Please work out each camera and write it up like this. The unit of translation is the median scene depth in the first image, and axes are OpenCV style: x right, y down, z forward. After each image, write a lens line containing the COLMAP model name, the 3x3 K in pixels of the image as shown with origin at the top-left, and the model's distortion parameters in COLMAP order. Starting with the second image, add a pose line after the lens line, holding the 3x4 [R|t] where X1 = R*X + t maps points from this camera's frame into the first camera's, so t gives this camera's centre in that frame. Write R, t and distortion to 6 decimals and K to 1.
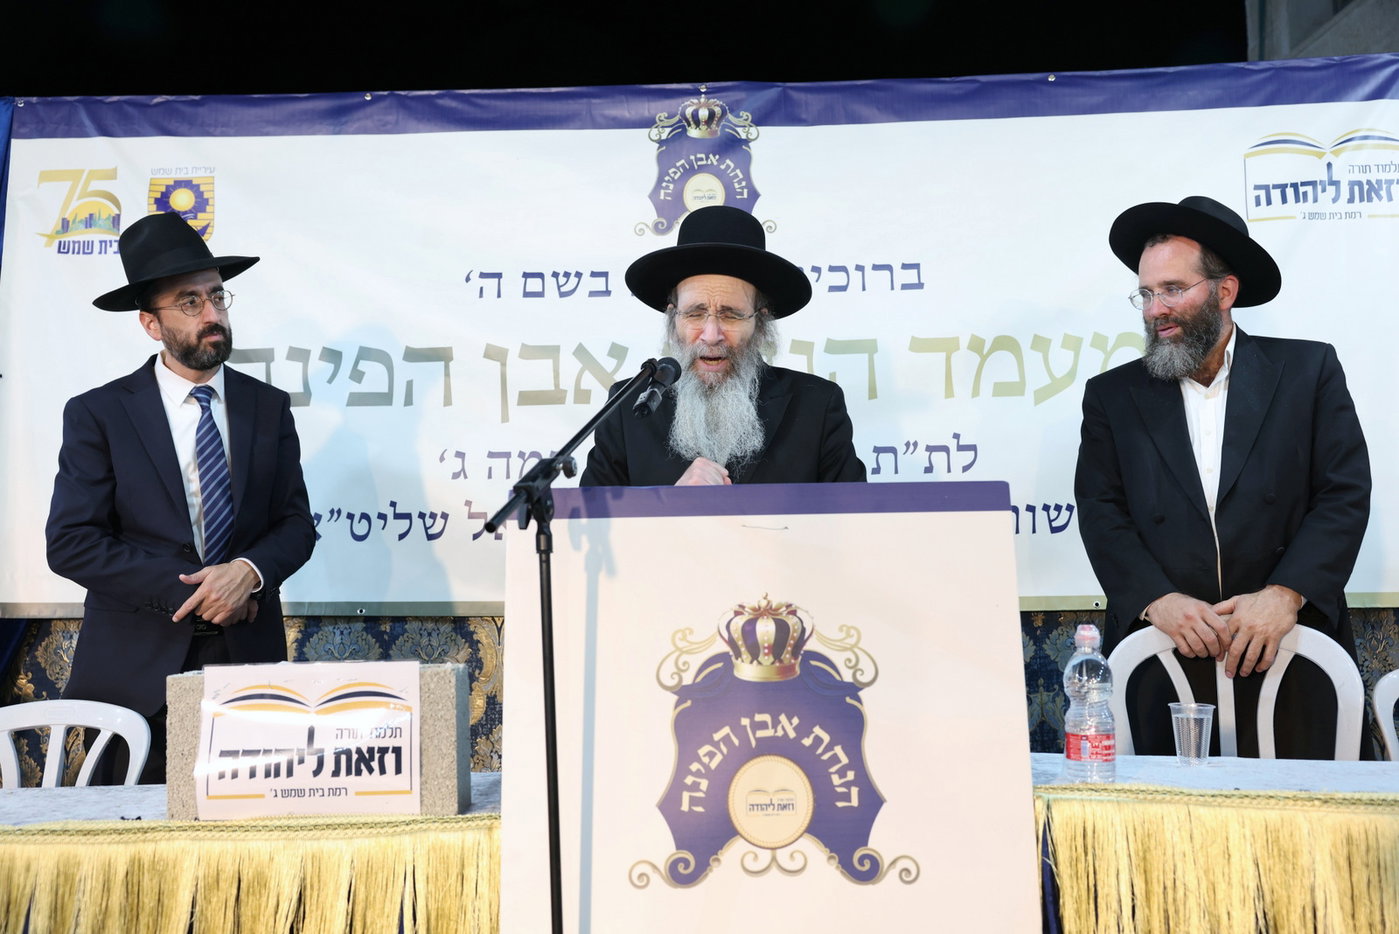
lens RADIAL K [[1256.9, 0, 709.3], [0, 1256.9, 458.6], [0, 0, 1]] dist [-0.035272, 0.061264]
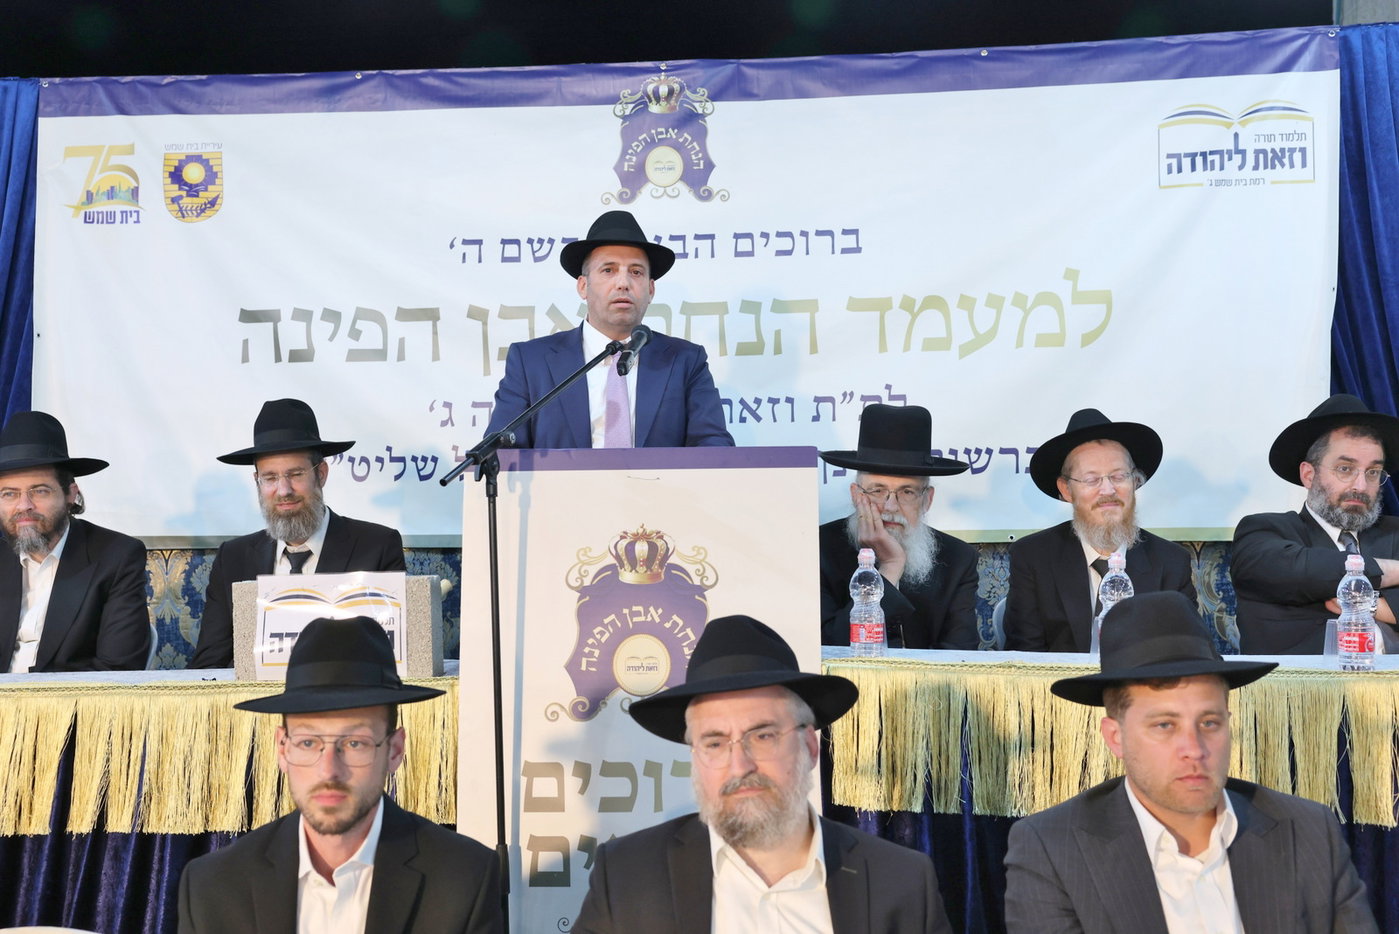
lens RADIAL K [[1581.7, 0, 716.6], [0, 1581.7, 473.0], [0, 0, 1]] dist [0.020800, 0.000000]
pose [[0.998846, -0.001245, -0.048015, 0.109583], [0.004516, 0.997669, 0.068084, -0.037244], [0.047818, -0.068222, 0.996524, -0.402408]]
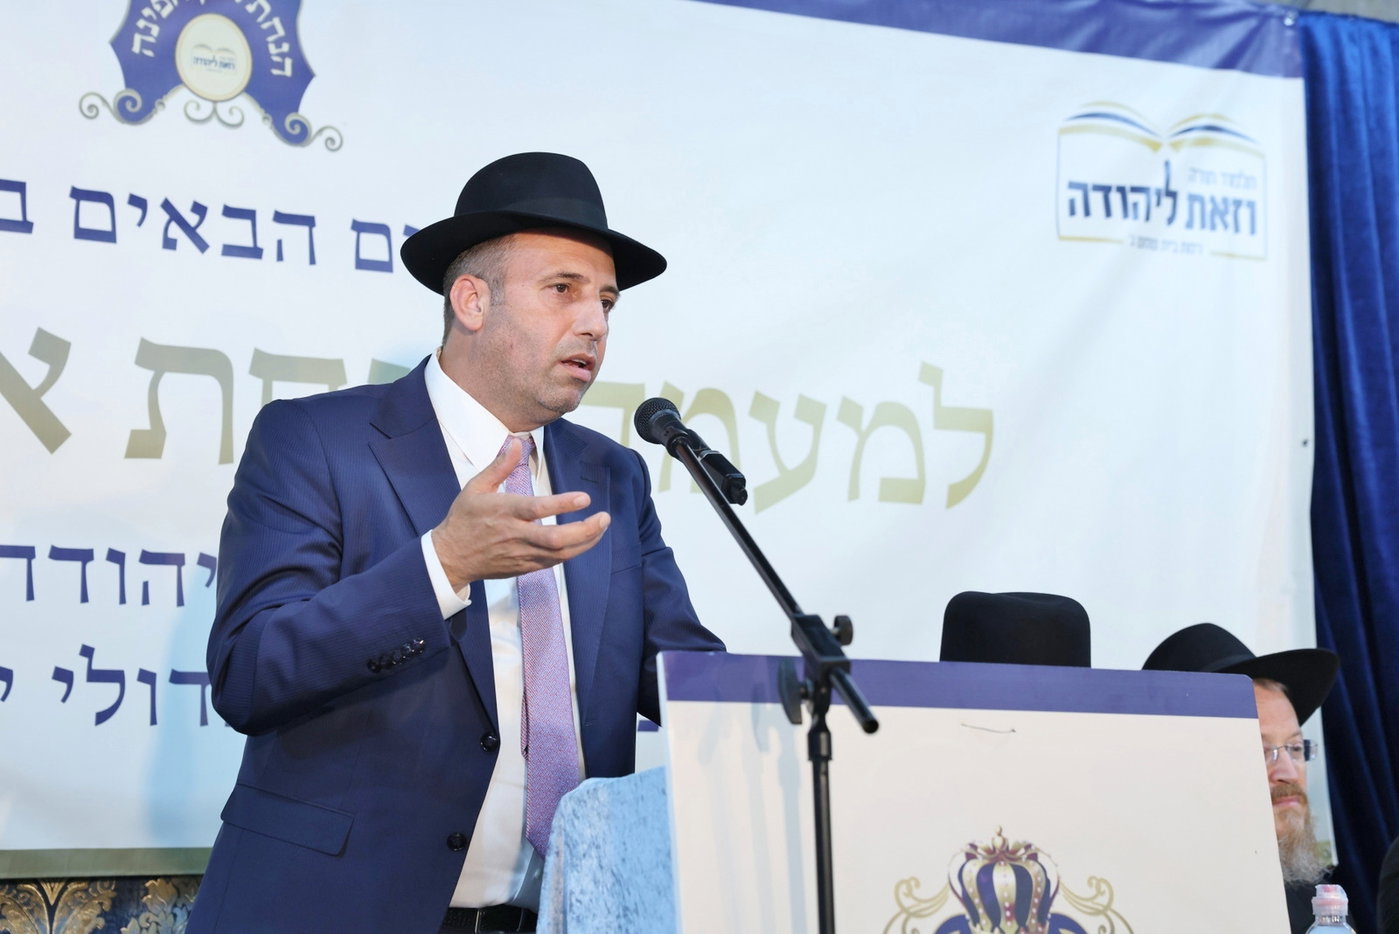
lens RADIAL K [[2944.6, 0, 650.7], [0, 2944.6, 472.4], [0, 0, 1]] dist [0.272187, 0.000000]
pose [[0.846950, 0.075534, 0.526280, -0.488425], [-0.063930, 0.997143, -0.040230, -0.003607], [-0.527815, 0.000428, 0.849359, -0.129900]]
